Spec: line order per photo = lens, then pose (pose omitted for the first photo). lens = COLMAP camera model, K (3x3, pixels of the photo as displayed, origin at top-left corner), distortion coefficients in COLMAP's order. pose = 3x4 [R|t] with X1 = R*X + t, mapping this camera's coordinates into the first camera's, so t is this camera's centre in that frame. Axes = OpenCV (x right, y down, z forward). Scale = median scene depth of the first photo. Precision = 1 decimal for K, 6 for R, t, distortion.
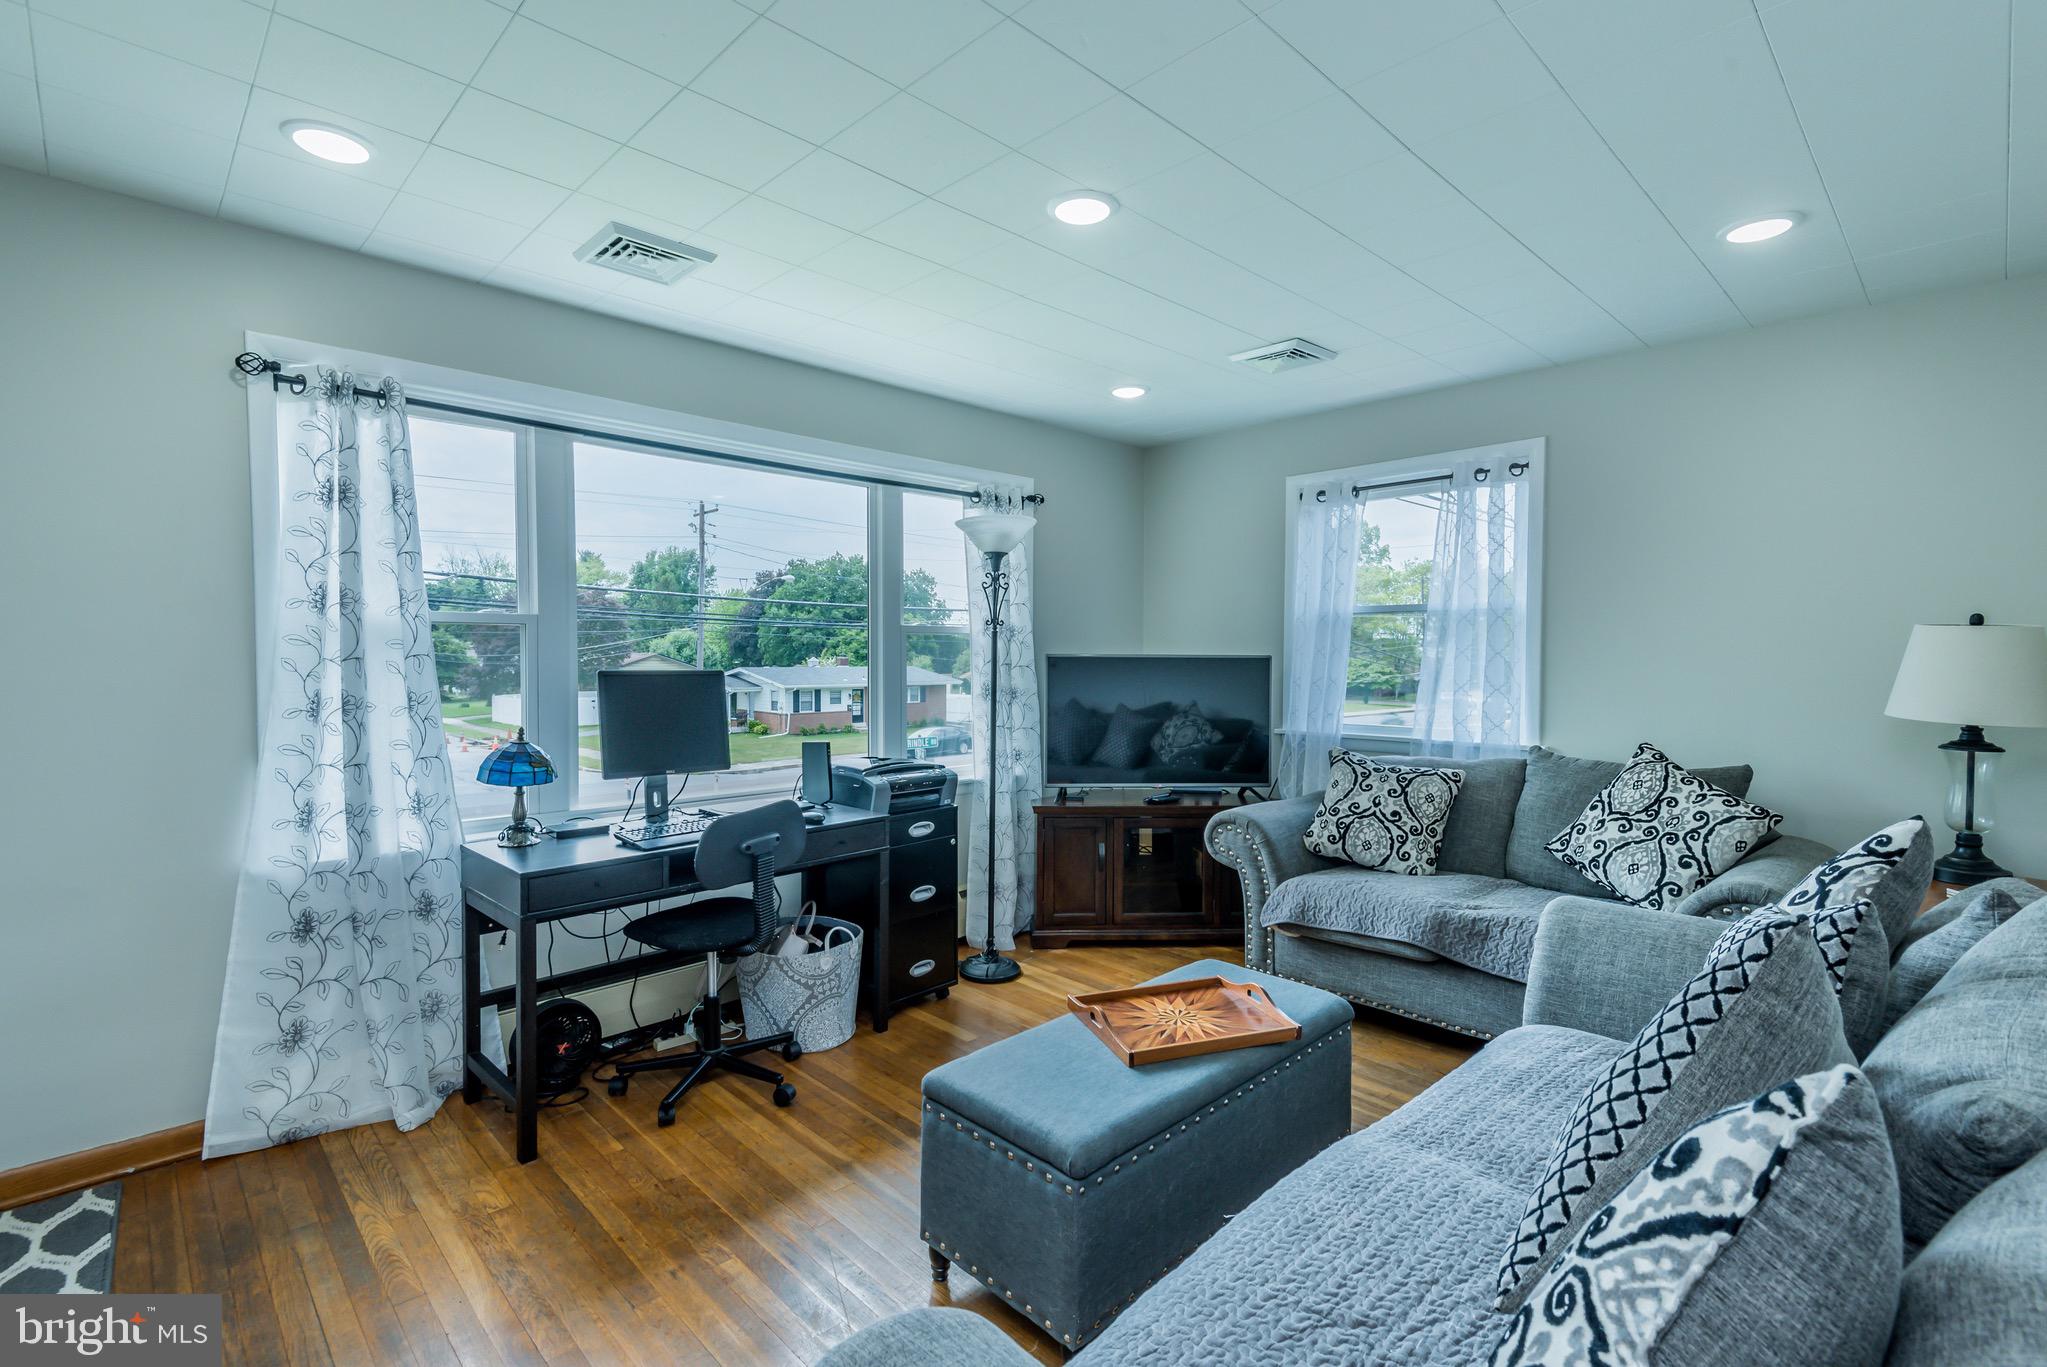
lens RADIAL K [[936.5, 0, 1025.6], [0, 936.5, 675.4], [0, 0, 1]] dist [0.004255, 0.000202]
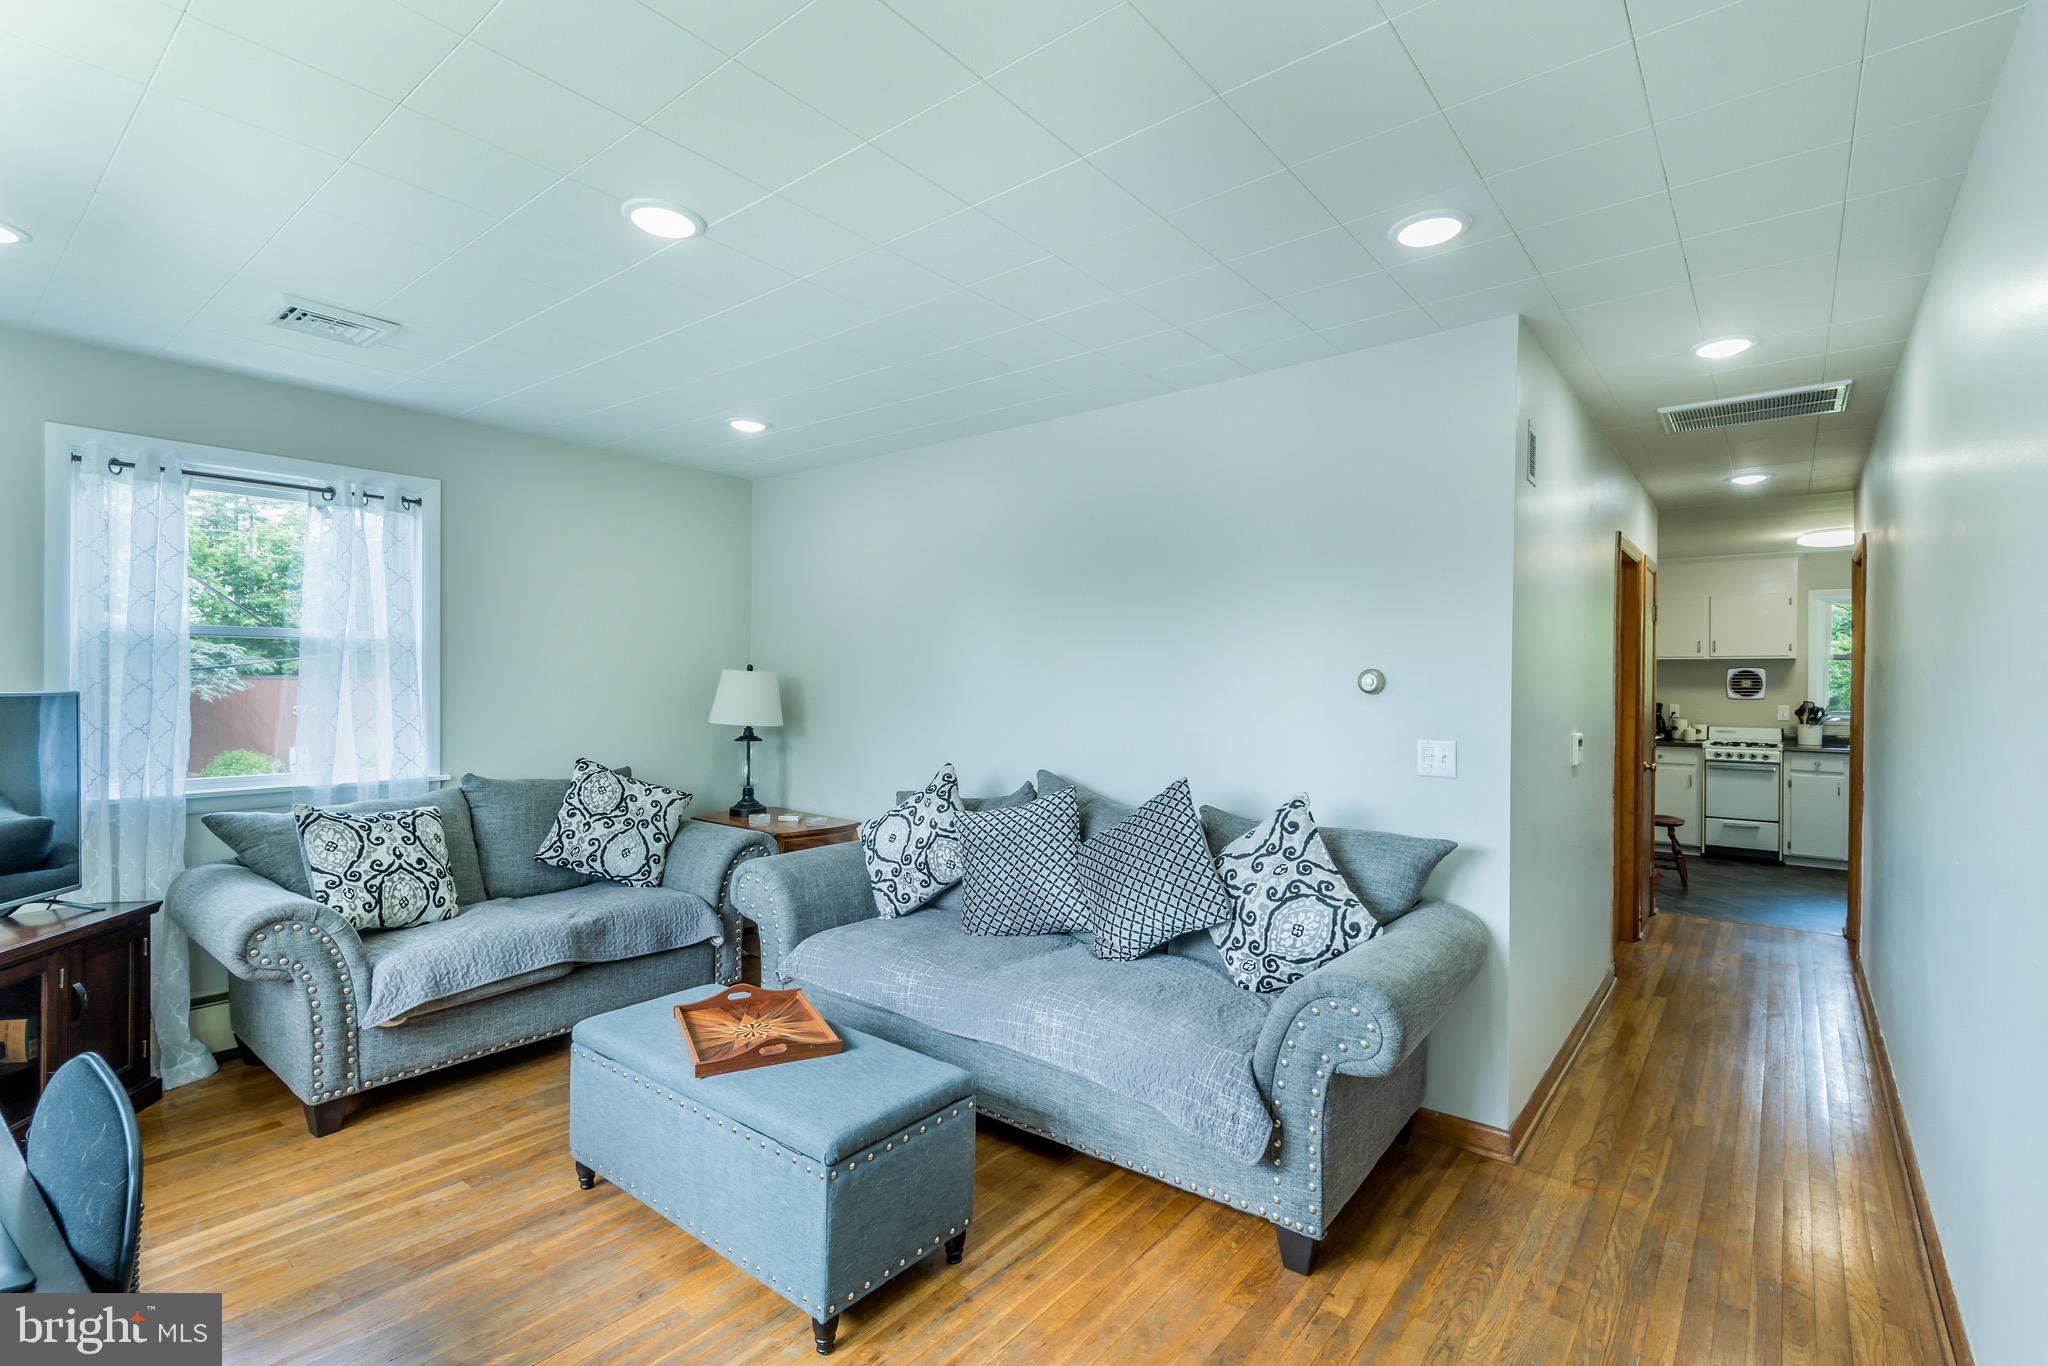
lens RADIAL K [[936.9, 0, 1026.3], [0, 936.9, 684.5], [0, 0, 1]] dist [0.004255, 0.000202]
pose [[-0.127700, -0.005915, 0.991795, -0.612058], [0.021058, 0.999741, 0.008673, -0.023087], [-0.991589, 0.021993, -0.127542, 0.524388]]
